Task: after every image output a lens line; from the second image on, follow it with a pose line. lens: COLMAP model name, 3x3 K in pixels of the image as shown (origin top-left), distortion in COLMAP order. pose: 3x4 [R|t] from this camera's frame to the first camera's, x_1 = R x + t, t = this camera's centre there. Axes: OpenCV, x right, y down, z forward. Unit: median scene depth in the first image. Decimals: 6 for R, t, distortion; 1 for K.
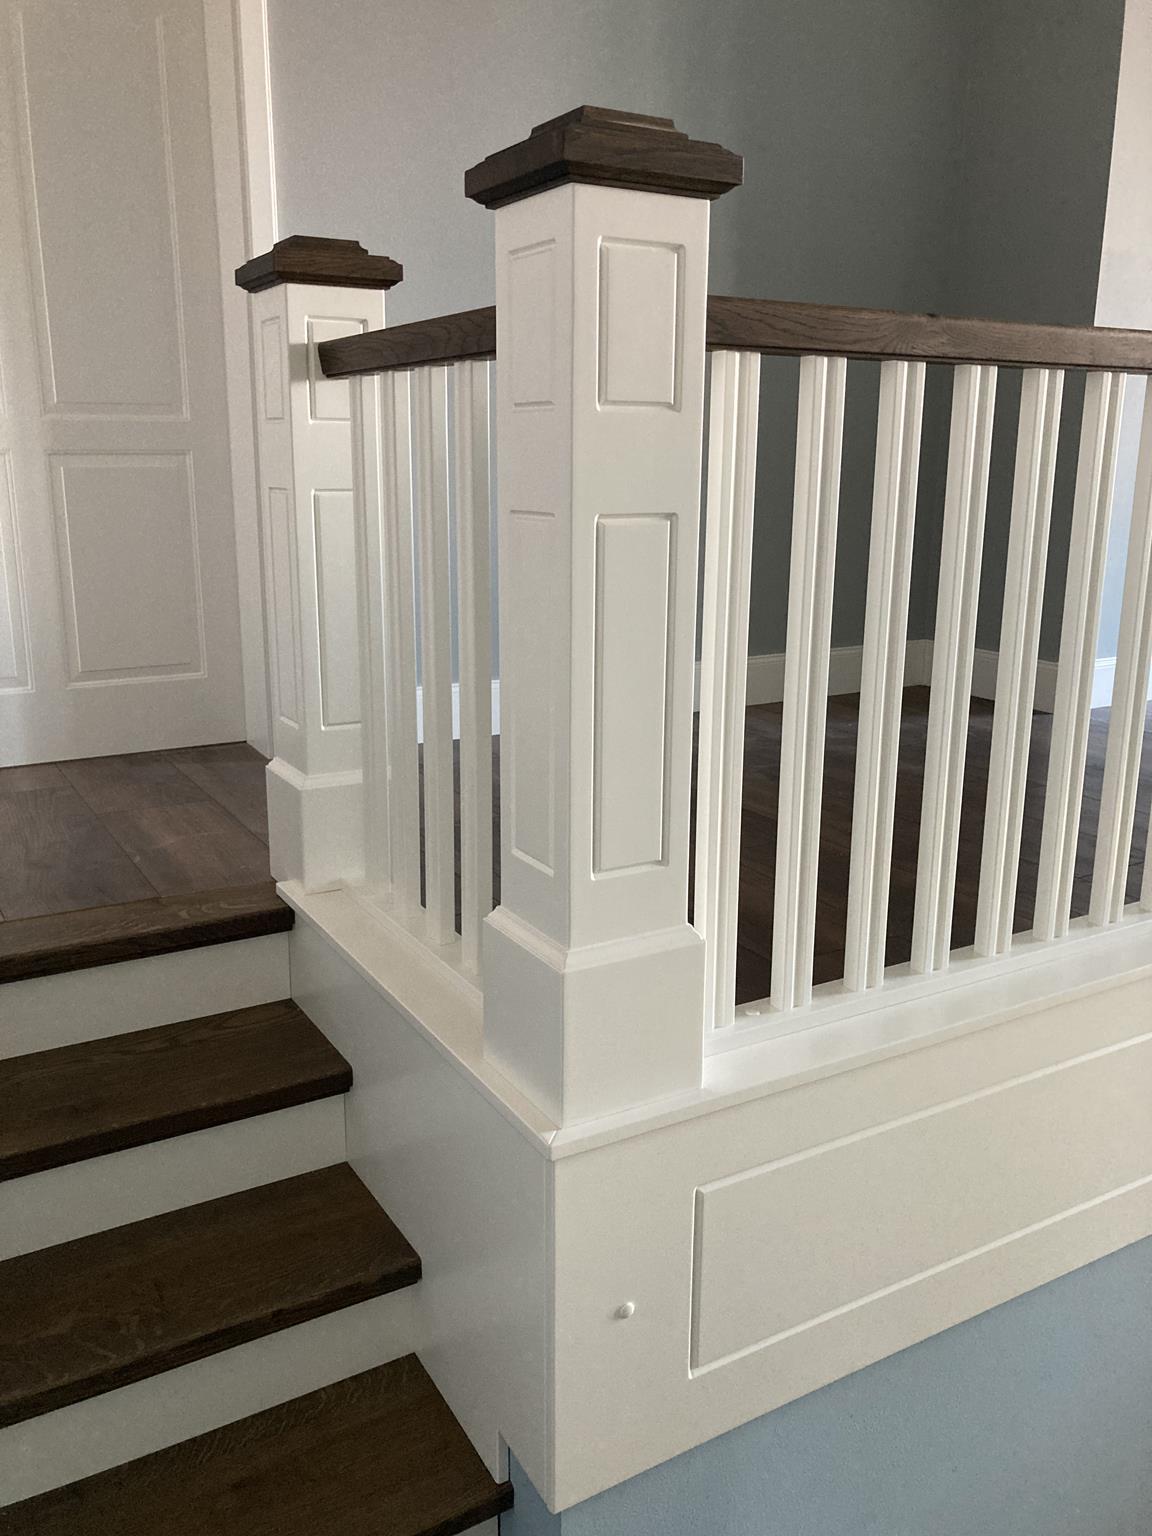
lens RADIAL K [[1261.4, 0, 576.7], [0, 1261.4, 765.2], [0, 0, 1]] dist [0.029286, -0.025366]
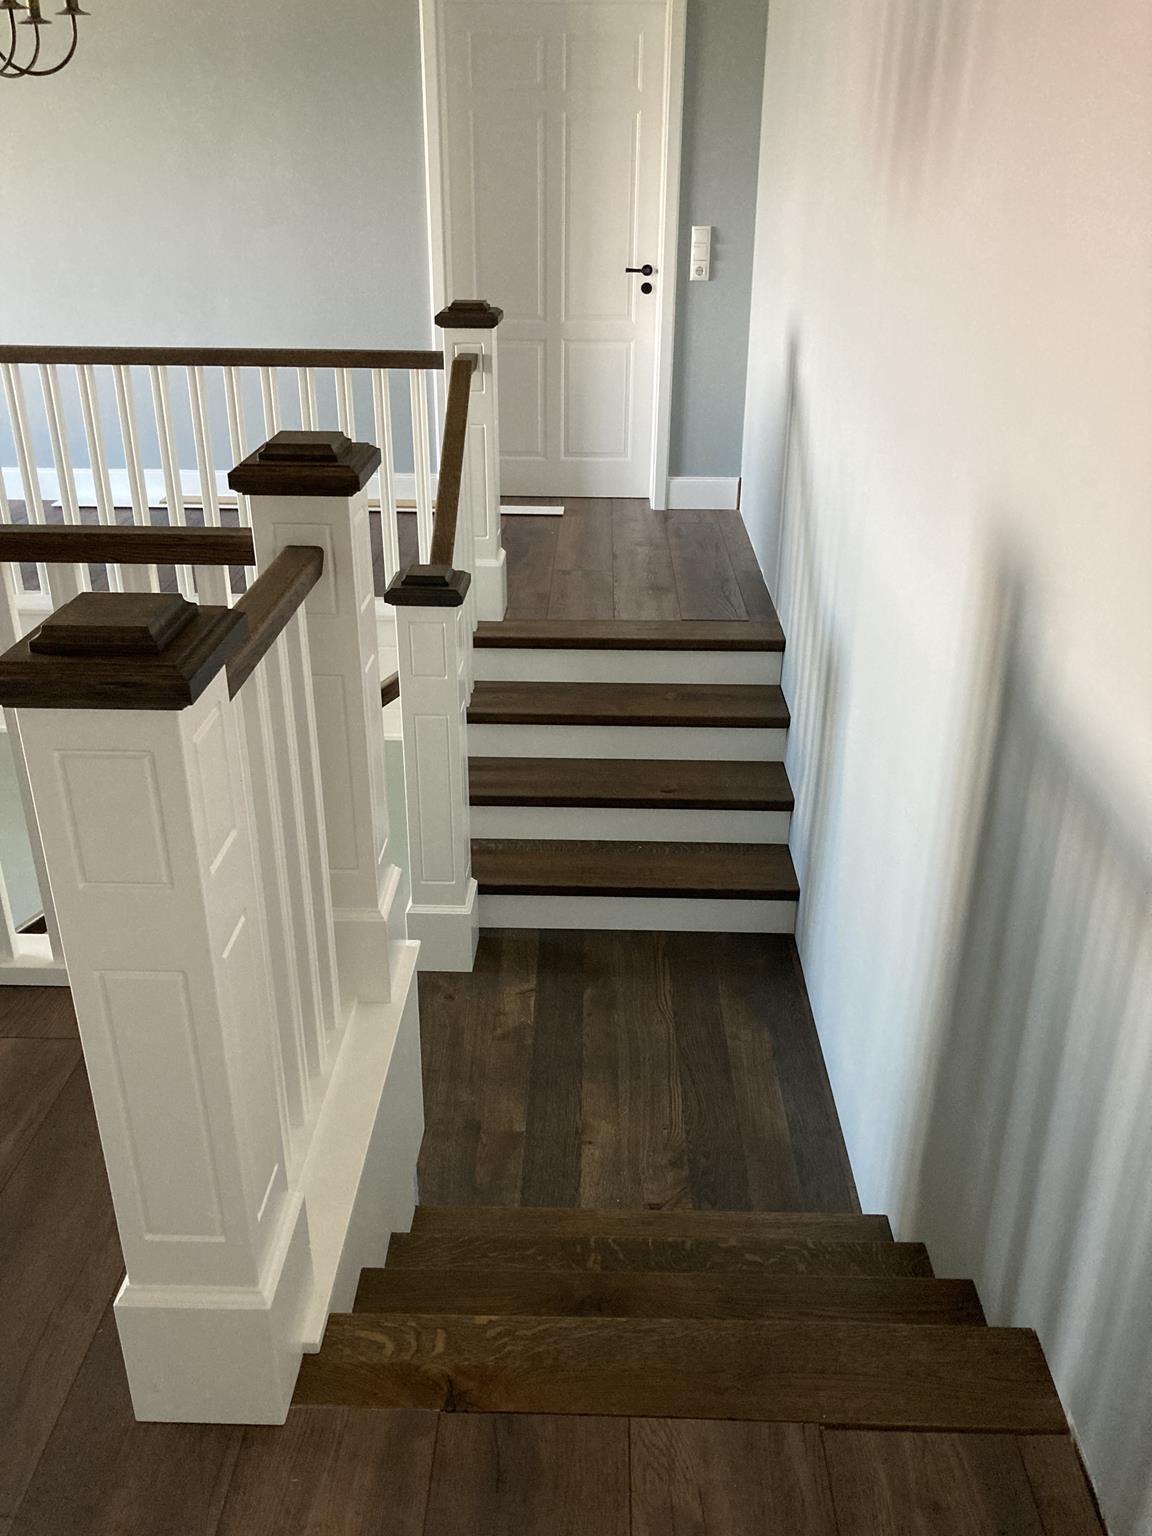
lens RADIAL K [[1261.4, 0, 577.7], [0, 1261.4, 768.2], [0, 0, 1]] dist [0.029286, -0.025366]
pose [[-0.846053, -0.238028, 0.477009, -0.683980], [0.112004, 0.795445, 0.595585, -0.661341], [-0.521200, 0.557324, -0.646329, 1.257596]]
